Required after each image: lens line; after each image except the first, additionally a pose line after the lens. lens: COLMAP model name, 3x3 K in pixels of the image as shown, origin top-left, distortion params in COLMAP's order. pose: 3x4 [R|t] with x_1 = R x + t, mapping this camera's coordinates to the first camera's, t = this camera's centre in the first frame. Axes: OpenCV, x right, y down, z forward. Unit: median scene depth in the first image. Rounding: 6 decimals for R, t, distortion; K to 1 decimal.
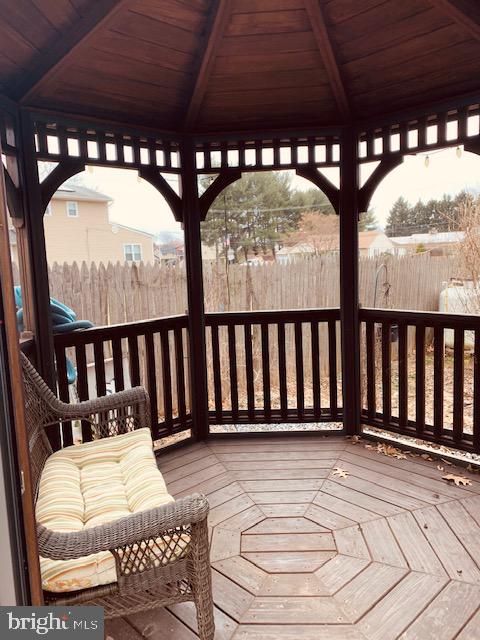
lens RADIAL K [[487.9, 0, 240.0], [0, 487.9, 320.0], [0, 0, 1]] dist [0.053213, -0.060583]
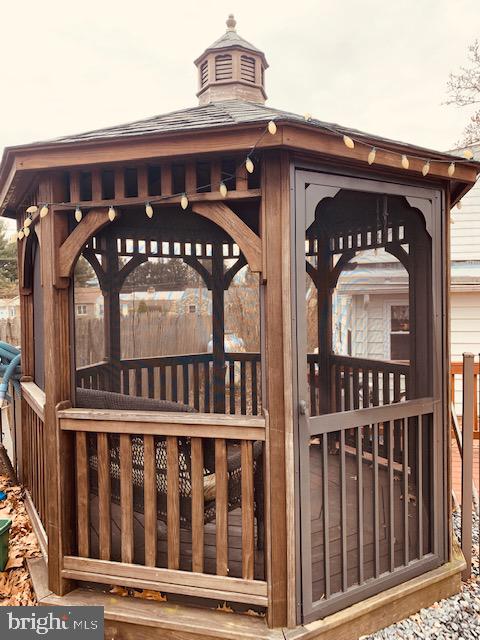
lens RADIAL K [[487.9, 0, 240.0], [0, 487.9, 320.0], [0, 0, 1]] dist [0.053213, -0.060583]
pose [[0.847165, 0.003981, 0.531316, -0.497336], [0.055203, 0.993901, -0.095466, 0.022730], [-0.528455, 0.110206, 0.841778, -0.280878]]
